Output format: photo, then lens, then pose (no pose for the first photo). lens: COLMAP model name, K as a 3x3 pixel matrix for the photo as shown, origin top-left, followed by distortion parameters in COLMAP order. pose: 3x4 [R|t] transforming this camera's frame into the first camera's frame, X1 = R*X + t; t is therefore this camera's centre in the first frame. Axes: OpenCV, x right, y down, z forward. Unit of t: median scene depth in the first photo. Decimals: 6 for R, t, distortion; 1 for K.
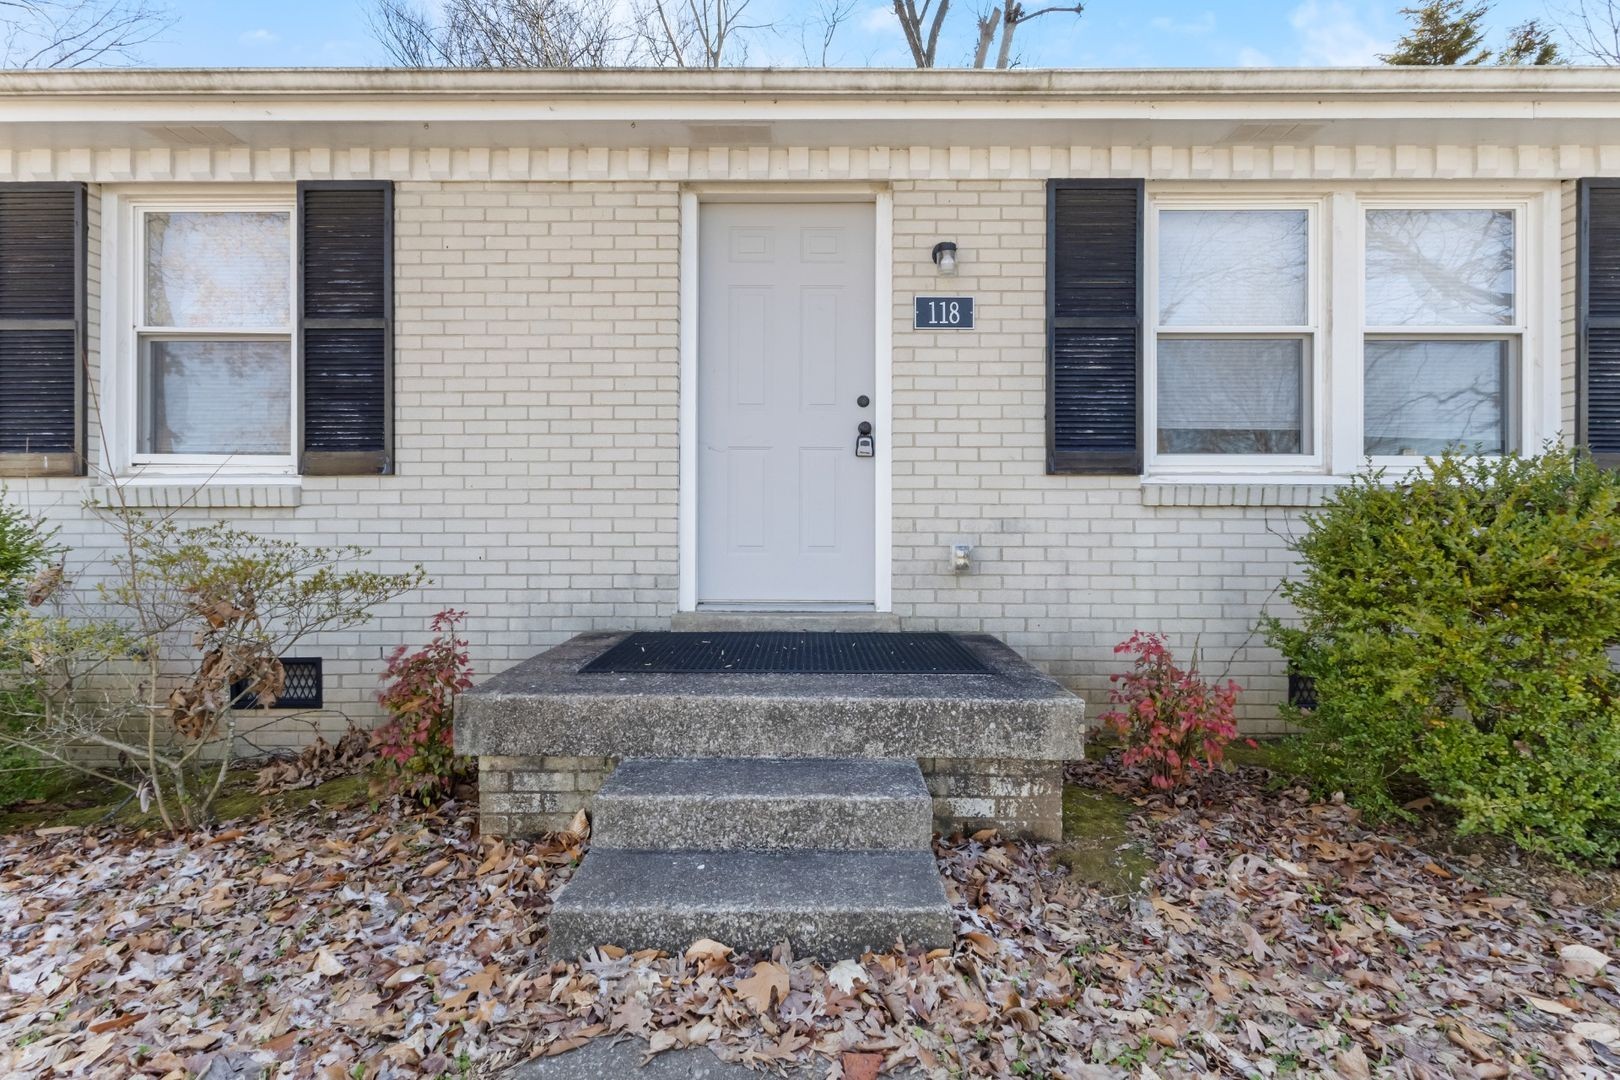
lens RADIAL K [[755.1, 0, 802.3], [0, 755.1, 534.4], [0, 0, 1]] dist [-0.001221, 0.001699]
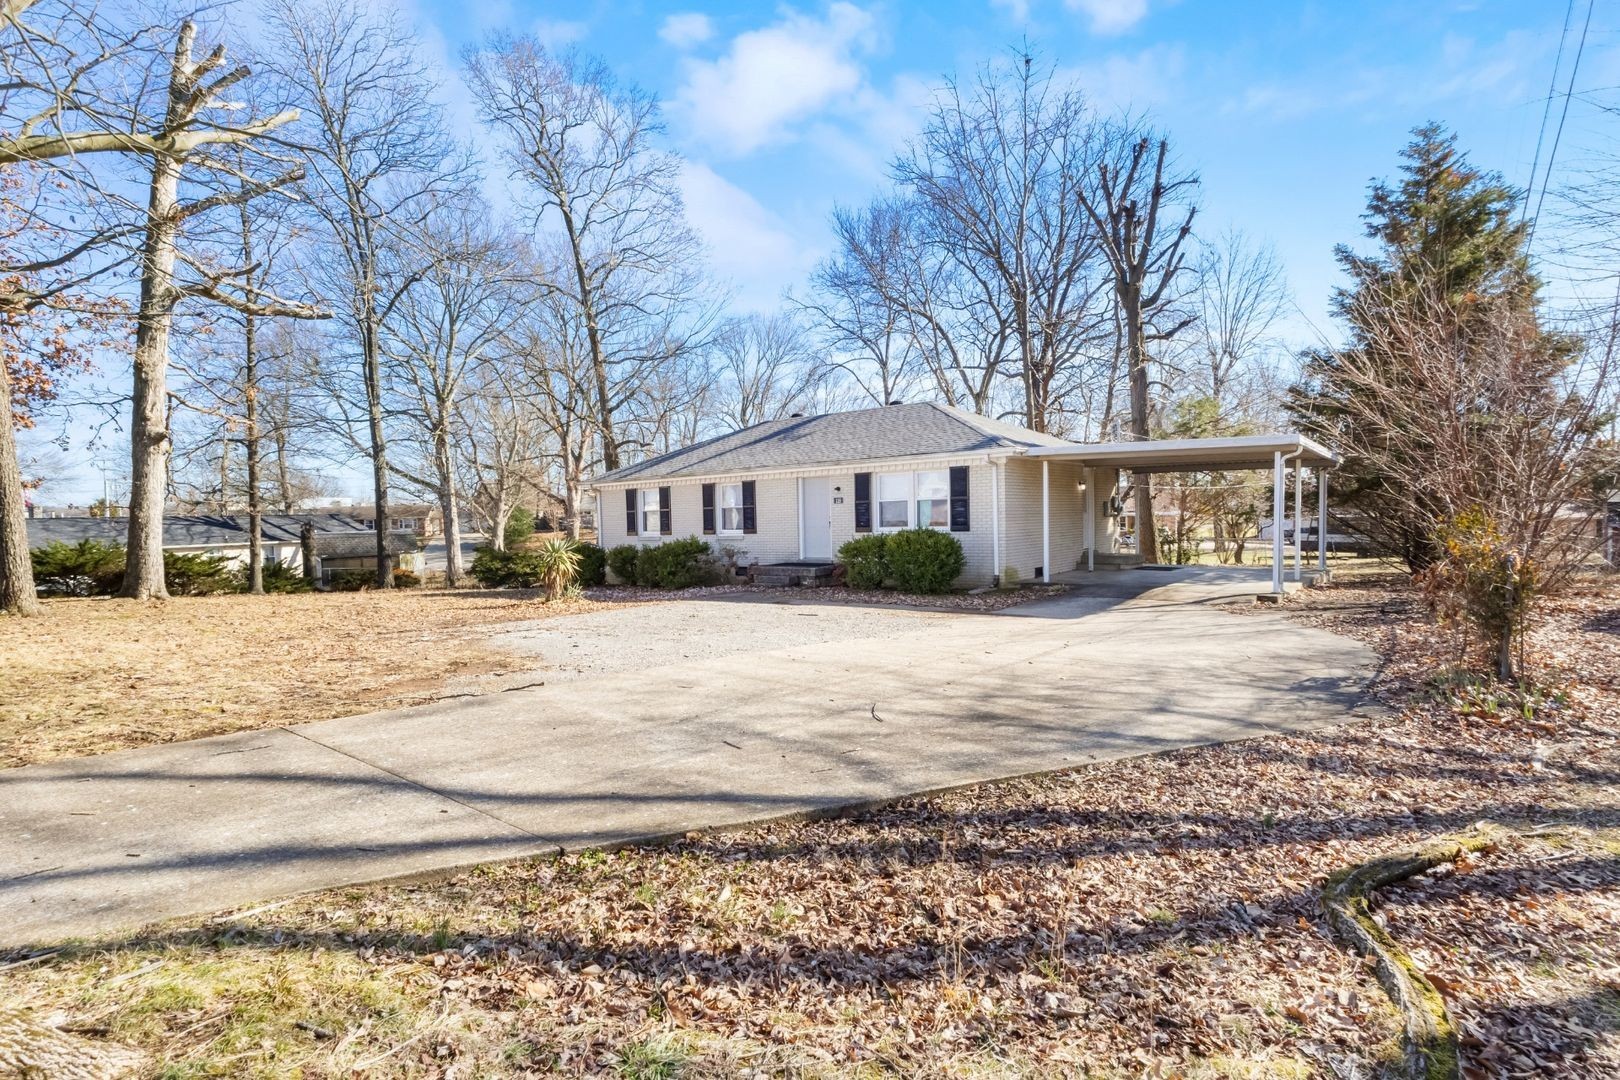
lens RADIAL K [[751.5, 0, 814.1], [0, 751.5, 544.9], [0, 0, 1]] dist [0.003402, 0.000960]
pose [[0.809836, -0.001943, -0.586653, 3.017909], [0.020997, 0.999450, 0.025675, -0.127929], [0.586280, -0.033110, 0.809431, -3.194113]]
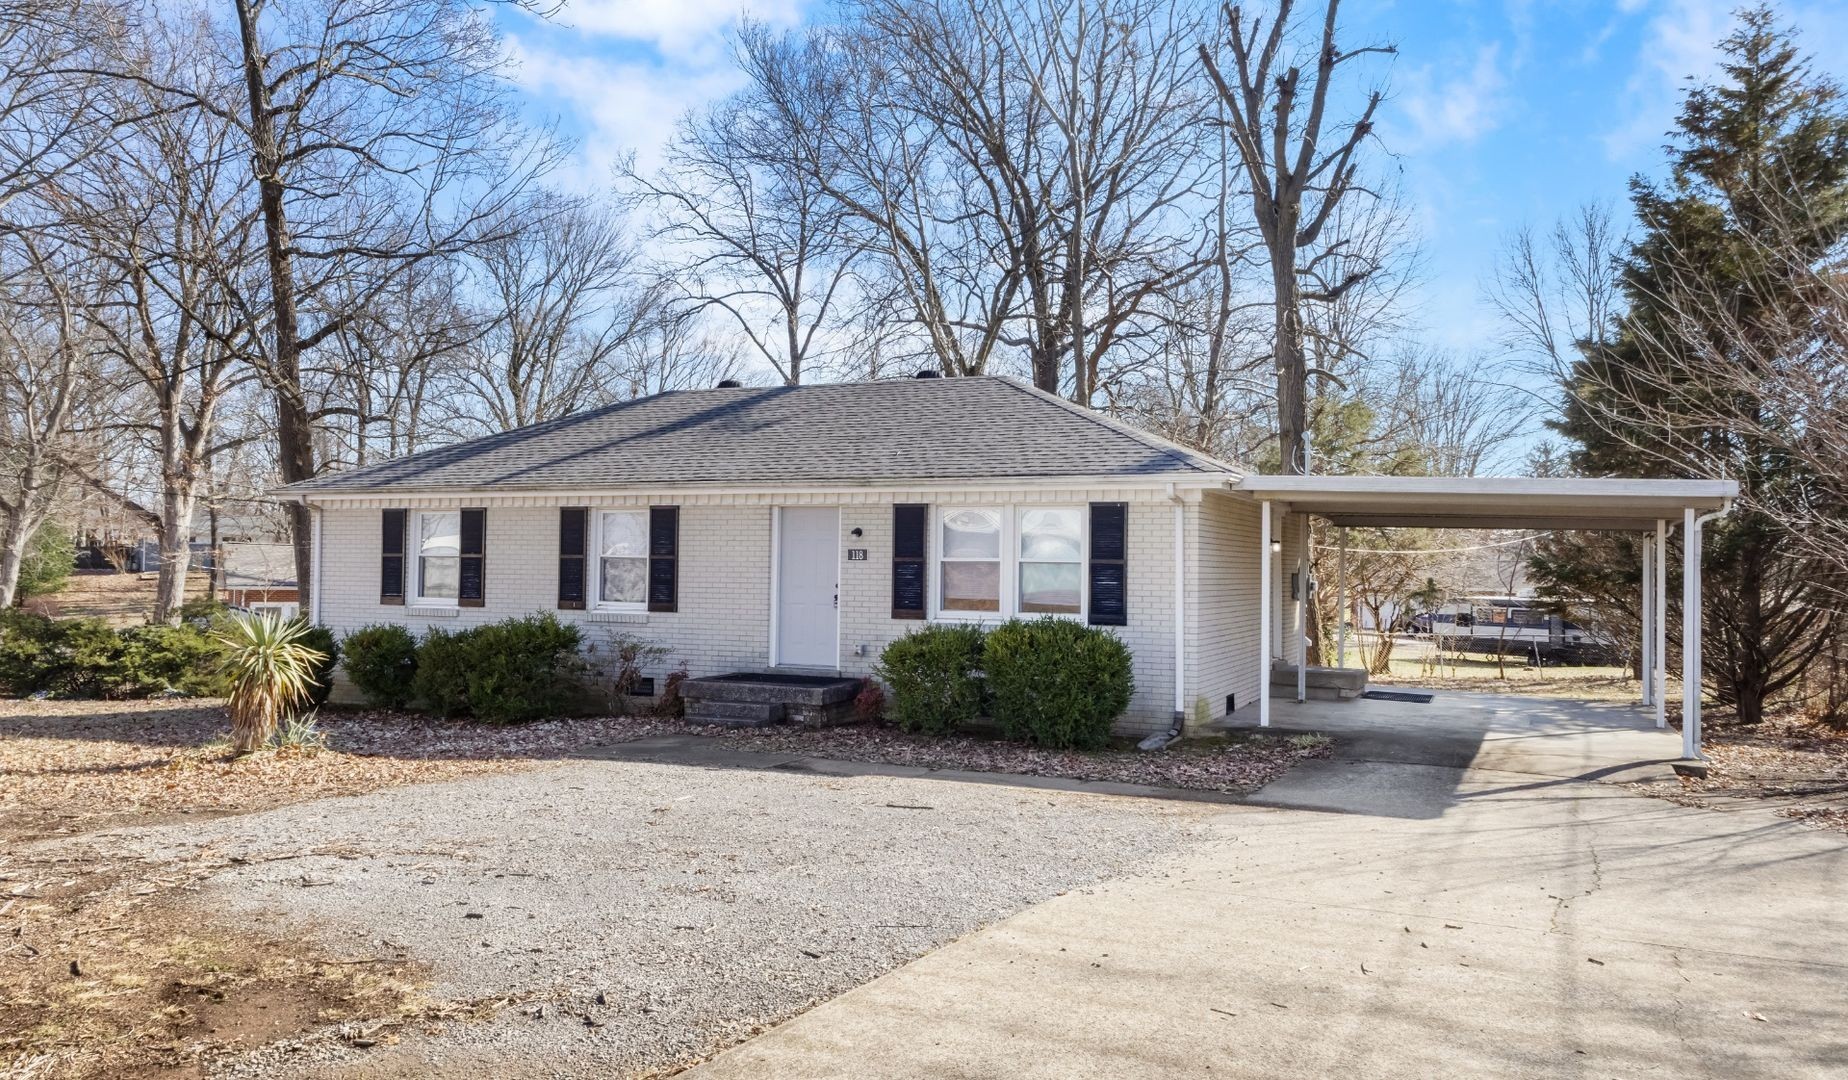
lens RADIAL K [[1297.5, 0, 920.4], [0, 1297.5, 540.3], [0, 0, 1]] dist [0.006144, -0.002404]
pose [[0.921868, 0.002031, -0.387499, 2.119180], [-0.015910, 0.999341, -0.032613, -0.200967], [0.387178, 0.036230, 0.921293, -3.036309]]
